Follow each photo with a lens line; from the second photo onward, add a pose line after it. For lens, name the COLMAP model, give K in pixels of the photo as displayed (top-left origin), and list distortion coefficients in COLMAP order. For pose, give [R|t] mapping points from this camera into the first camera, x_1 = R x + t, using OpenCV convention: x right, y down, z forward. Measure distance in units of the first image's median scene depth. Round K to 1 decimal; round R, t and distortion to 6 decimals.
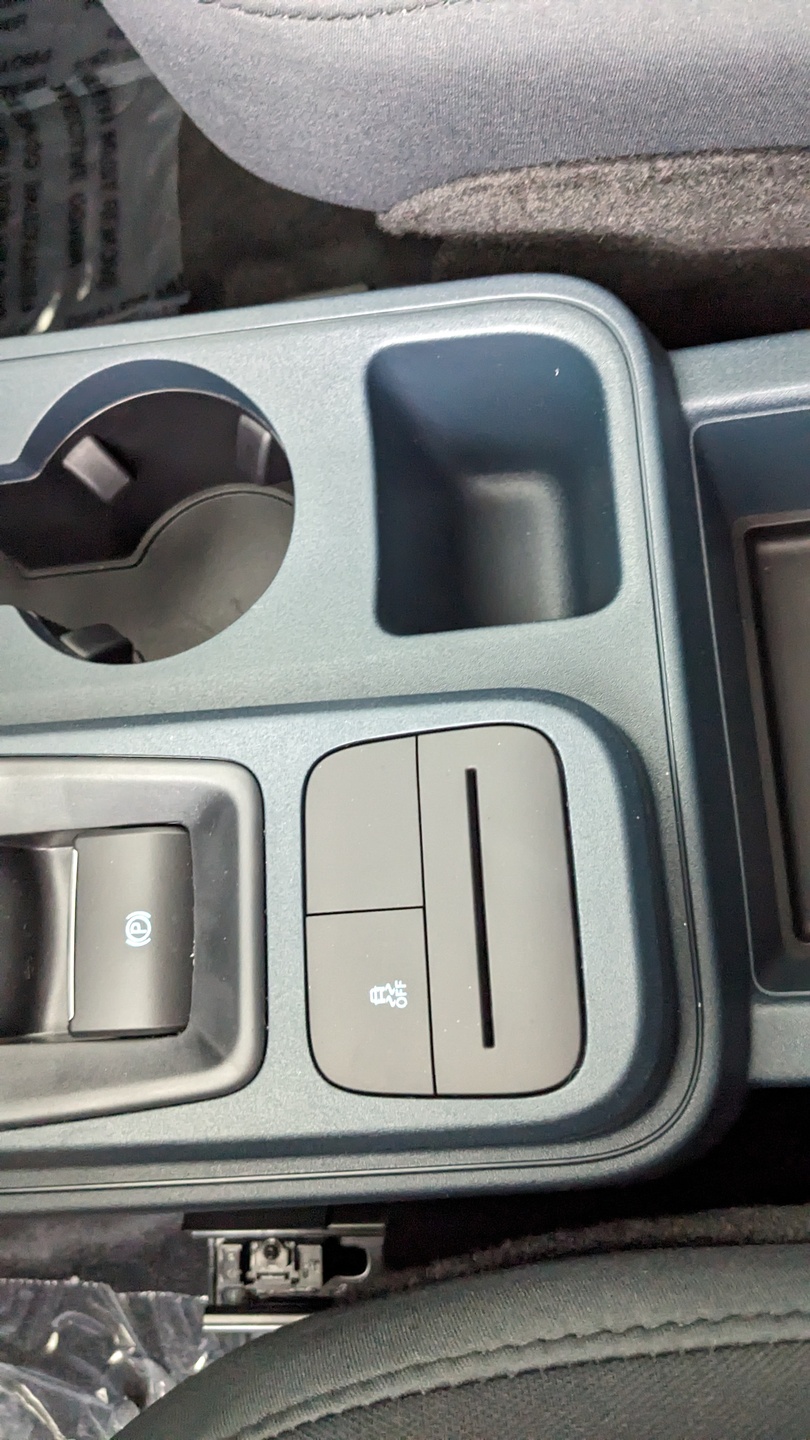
lens RADIAL K [[1162.0, 0, 415.4], [0, 1162.0, 717.7], [0, 0, 1]] dist [0.034691, -0.077508]
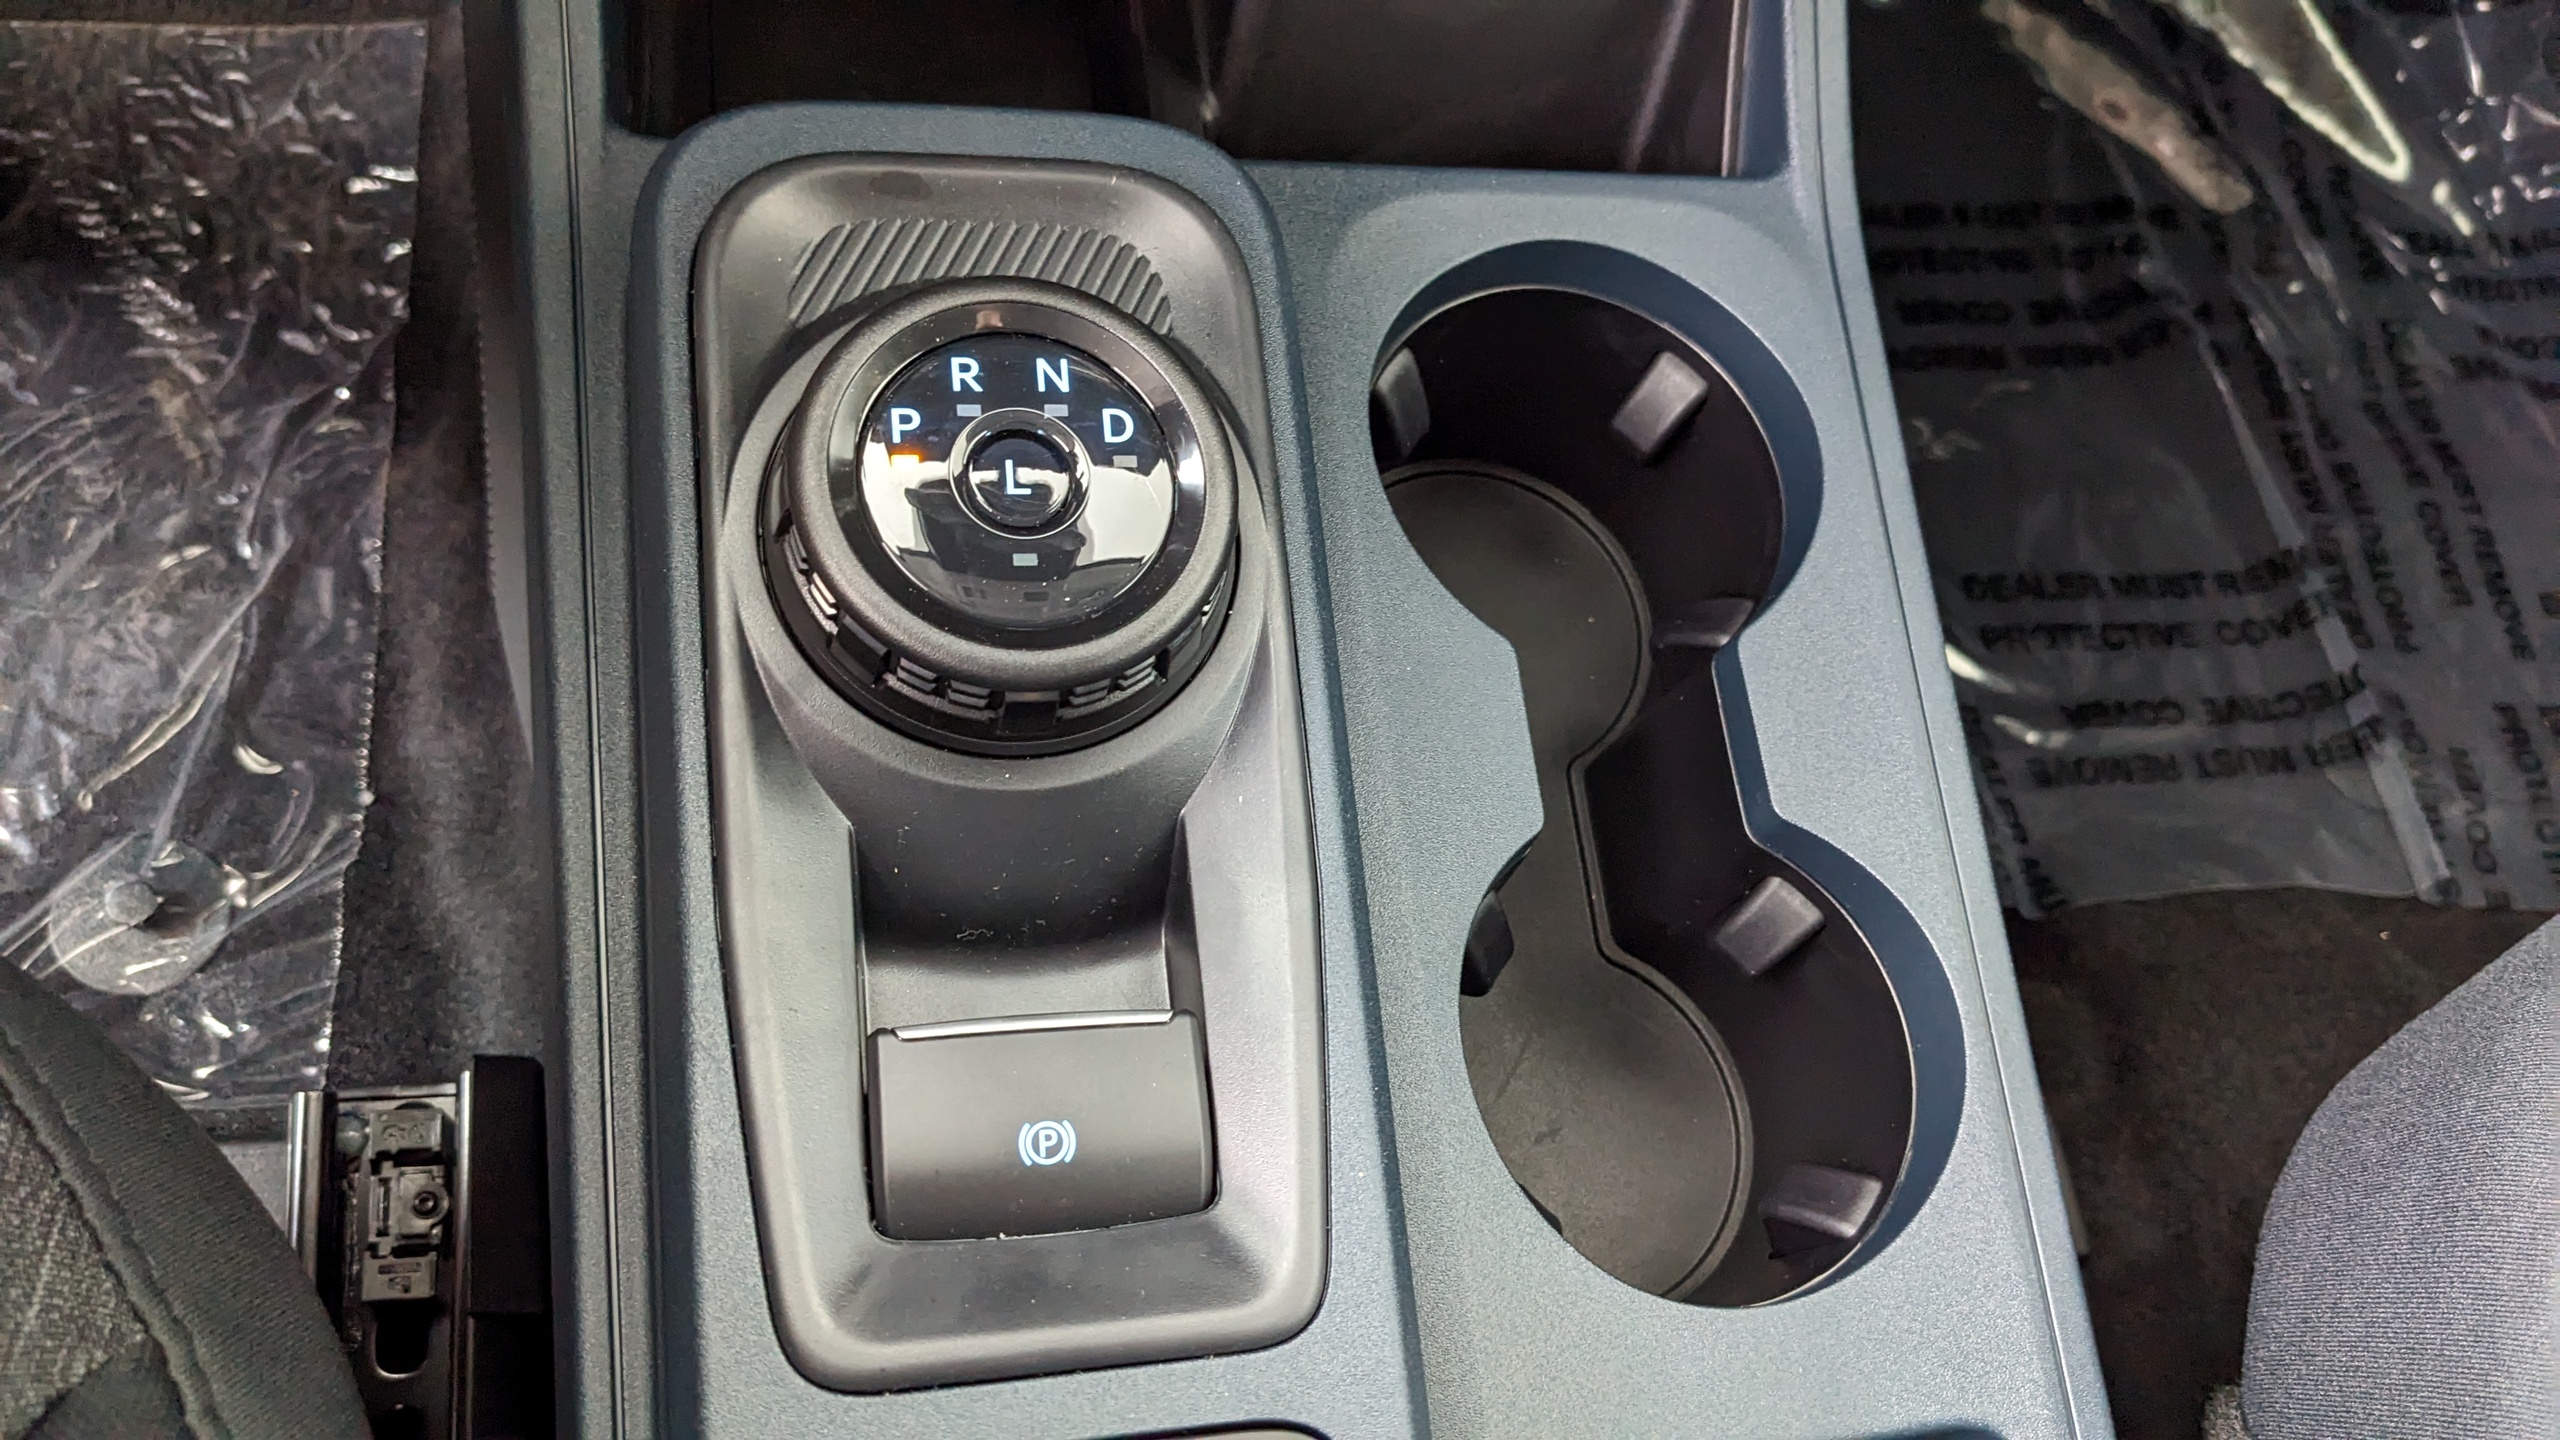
lens RADIAL K [[2065.8, 0, 1301.7], [0, 2065.8, 770.1], [0, 0, 1]] dist [0.034691, -0.077508]
pose [[0.027087, 0.983523, -0.178743, -0.138909], [-0.999528, 0.024061, -0.019076, 0.038757], [-0.014461, 0.179176, 0.983711, -0.054647]]
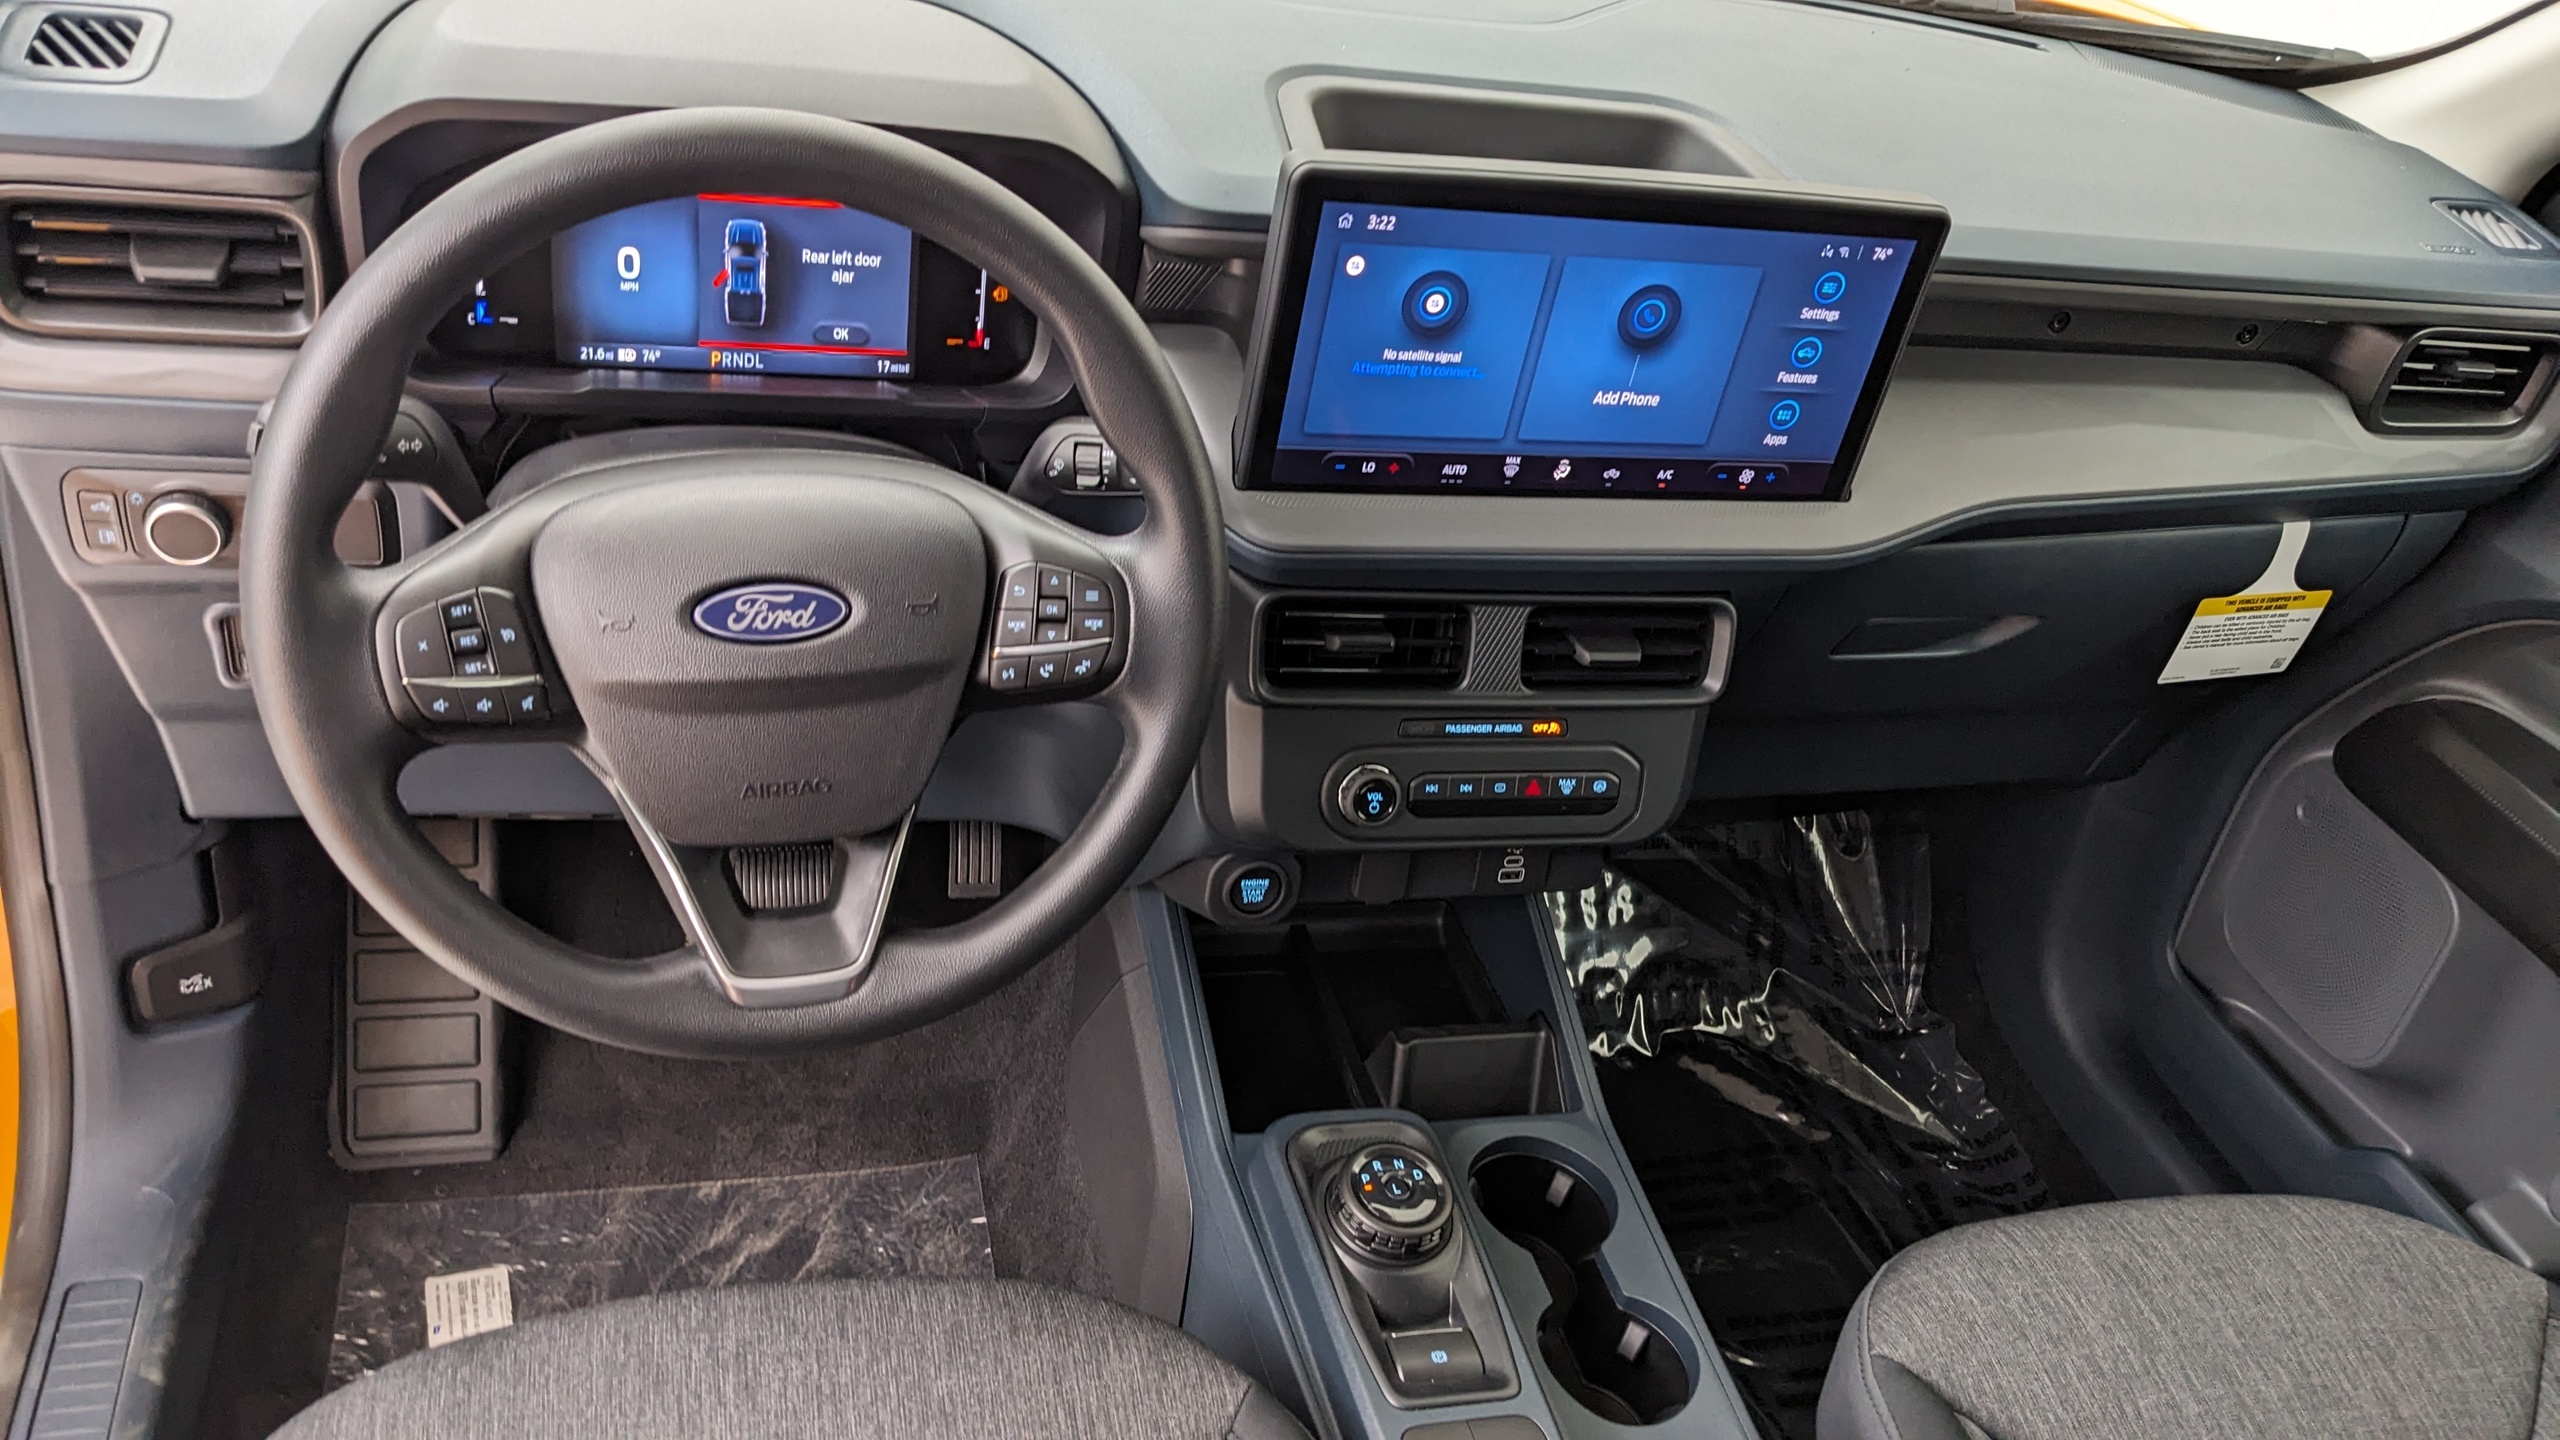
lens RADIAL K [[2065.8, 0, 1251.7], [0, 2065.8, 728.2], [0, 0, 1]] dist [0.034691, -0.077508]
pose [[0.159791, 0.723269, -0.671825, 0.912142], [-0.987088, 0.124748, -0.100476, 0.473859], [0.011138, 0.679206, 0.733863, -1.659948]]
